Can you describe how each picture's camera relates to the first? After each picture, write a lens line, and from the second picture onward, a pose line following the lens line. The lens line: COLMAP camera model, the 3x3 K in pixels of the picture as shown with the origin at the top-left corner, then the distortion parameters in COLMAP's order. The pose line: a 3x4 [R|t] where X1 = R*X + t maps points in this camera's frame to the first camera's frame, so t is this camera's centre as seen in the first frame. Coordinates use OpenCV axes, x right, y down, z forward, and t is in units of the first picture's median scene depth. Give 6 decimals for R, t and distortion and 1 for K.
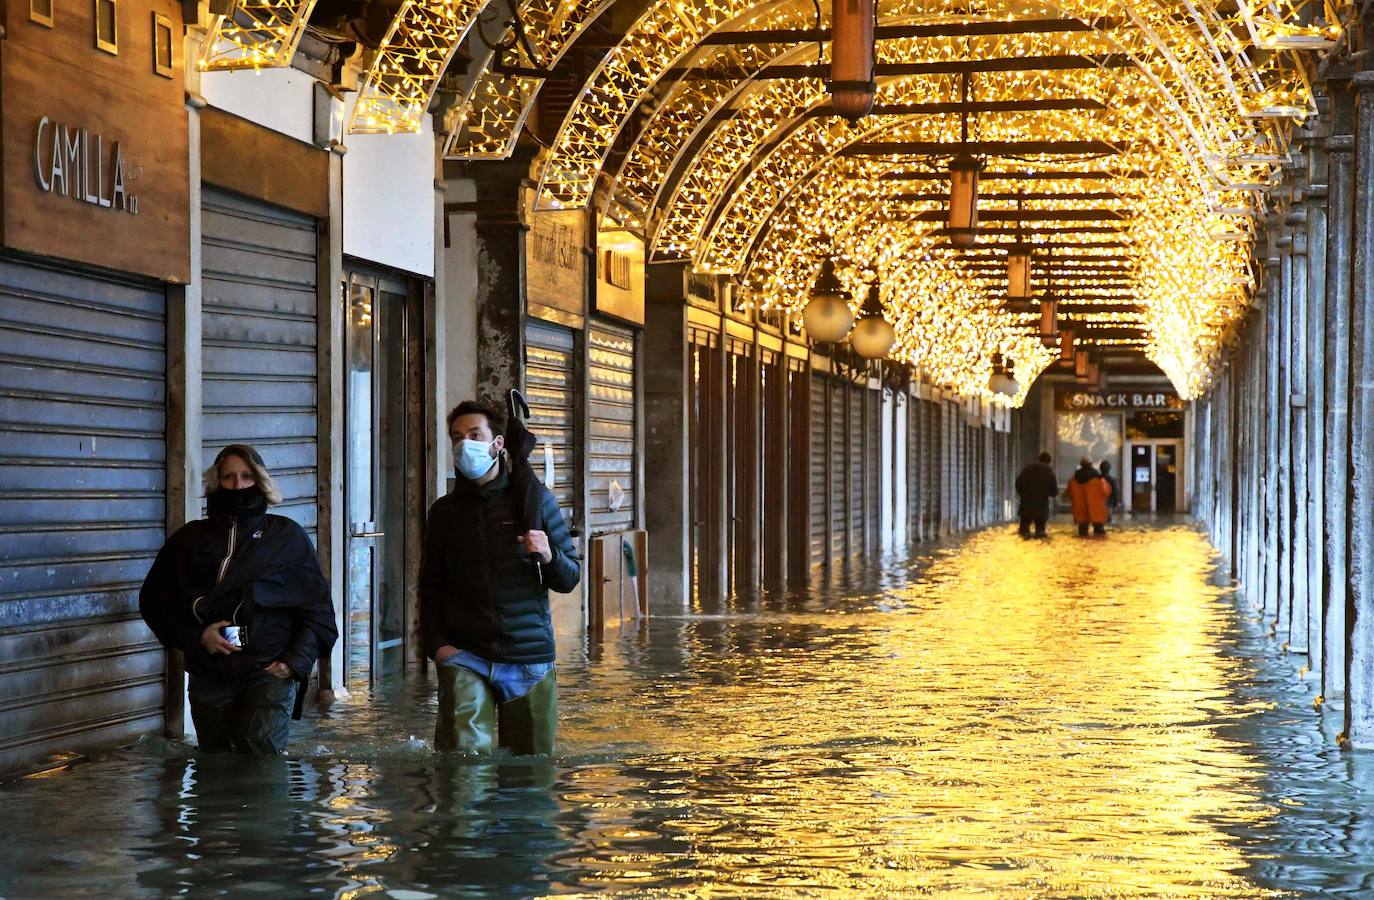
lens RADIAL K [[5101.6, 0, 687.0], [0, 5101.6, 450.0], [0, 0, 1]] dist [1.363358, 0.195314]
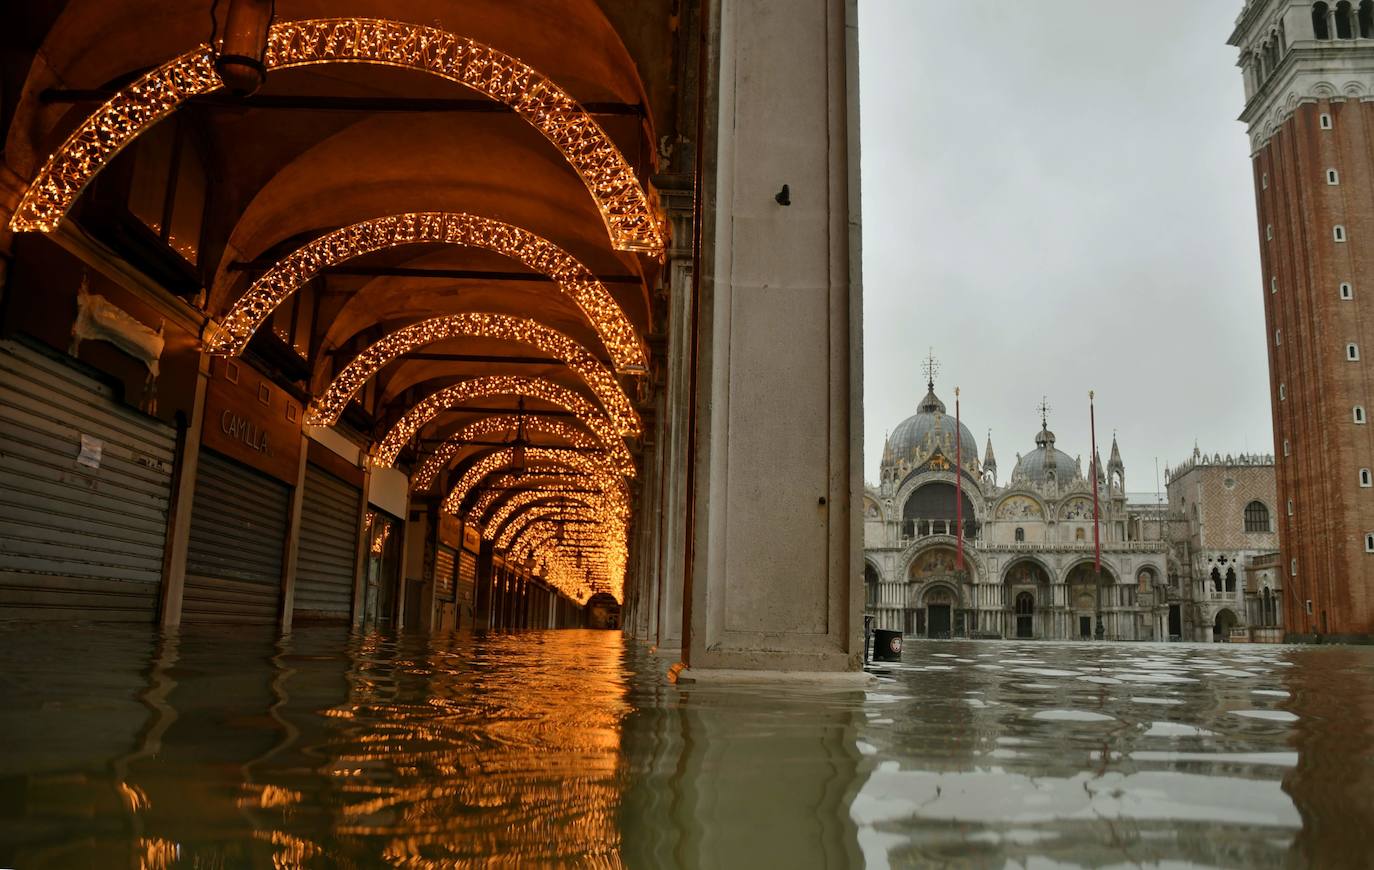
lens RADIAL K [[1024.0, 0, 687.0], [0, 1024.0, 435.0], [0, 0, 1]] dist [-0.137008, 0.069414]
pose [[0.987078, 0.057034, 0.149744, 0.033526], [-0.028887, 0.982537, -0.183809, 0.029825], [-0.157612, 0.177108, 0.971489, 0.212549]]
